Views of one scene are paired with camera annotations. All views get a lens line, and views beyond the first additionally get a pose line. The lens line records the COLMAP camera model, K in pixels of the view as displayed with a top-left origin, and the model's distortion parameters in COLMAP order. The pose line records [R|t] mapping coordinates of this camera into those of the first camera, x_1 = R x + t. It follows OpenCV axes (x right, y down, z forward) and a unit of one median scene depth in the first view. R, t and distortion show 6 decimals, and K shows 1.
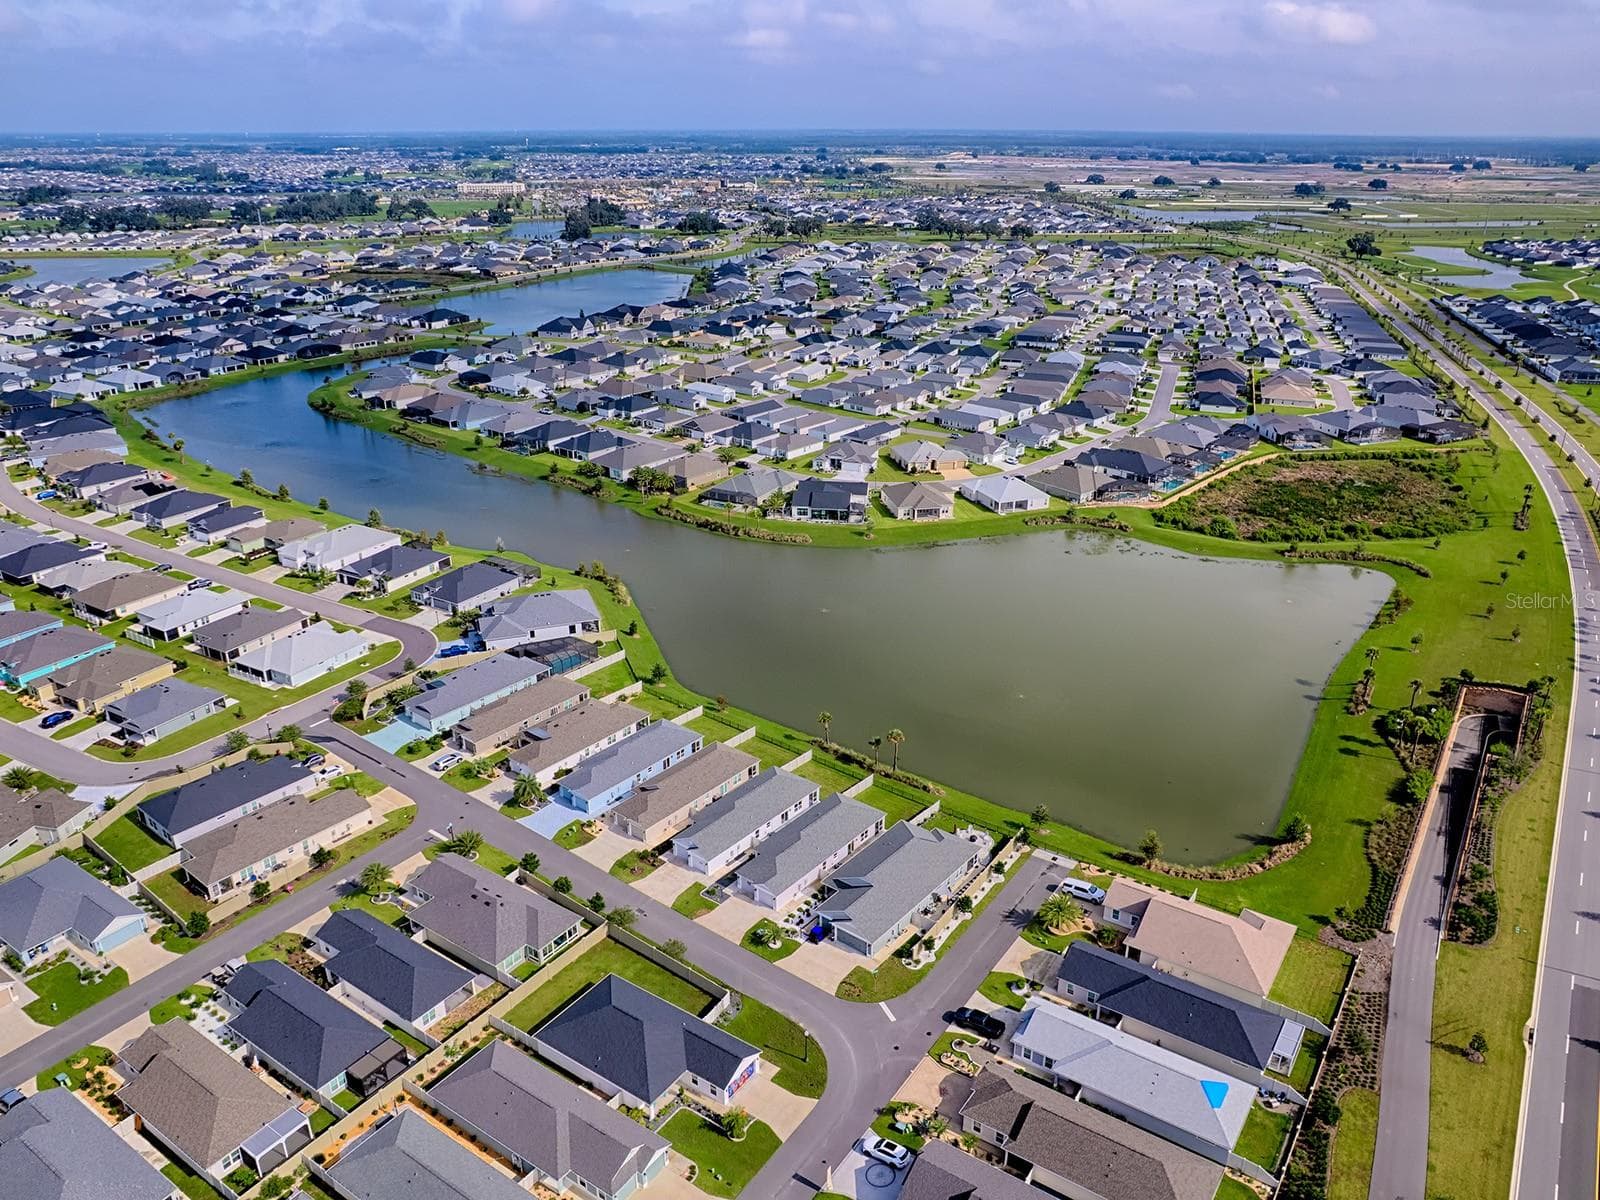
lens RADIAL K [[1159.7, 0, 812.4], [0, 1159.7, 617.8], [0, 0, 1]] dist [-0.079775, 0.073762]
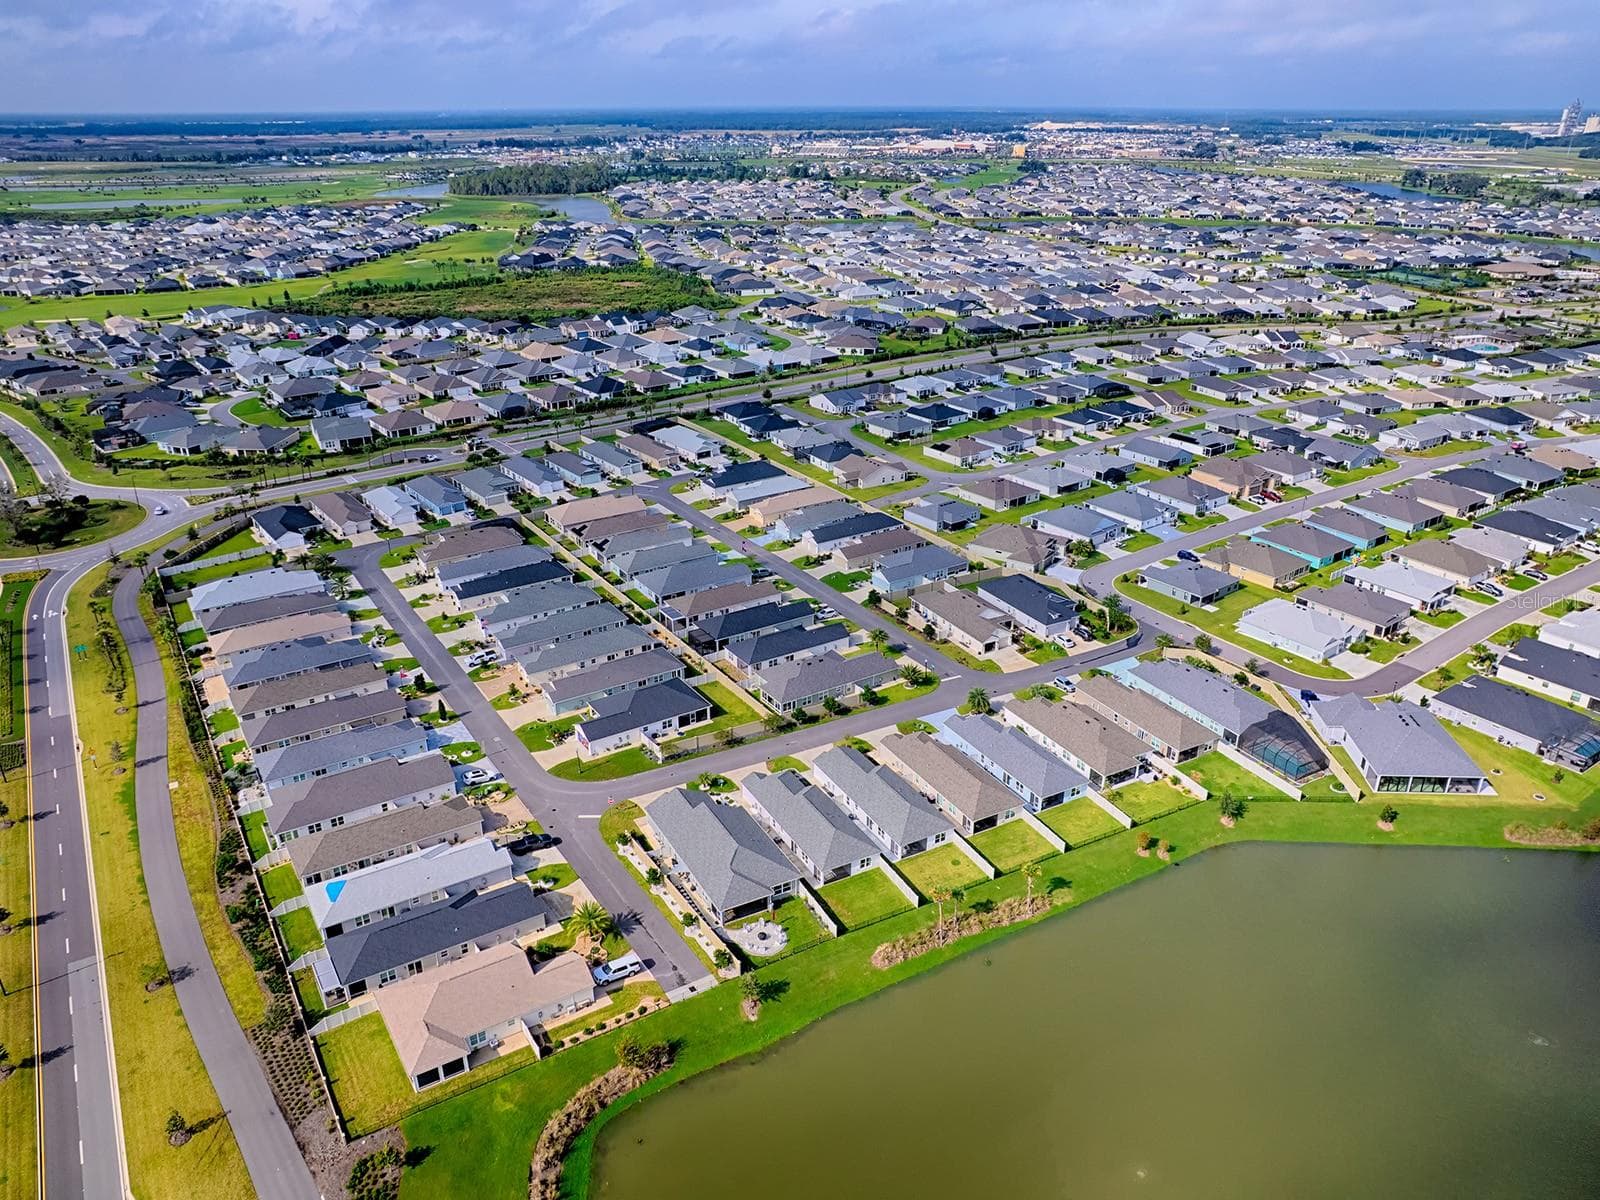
lens RADIAL K [[1159.7, 0, 812.4], [0, 1159.7, 617.8], [0, 0, 1]] dist [-0.079775, 0.073762]
pose [[-0.398163, 0.376950, -0.836286, 0.825891], [-0.360662, 0.773918, 0.520552, -0.501355], [0.843439, 0.508881, -0.172195, 1.148227]]
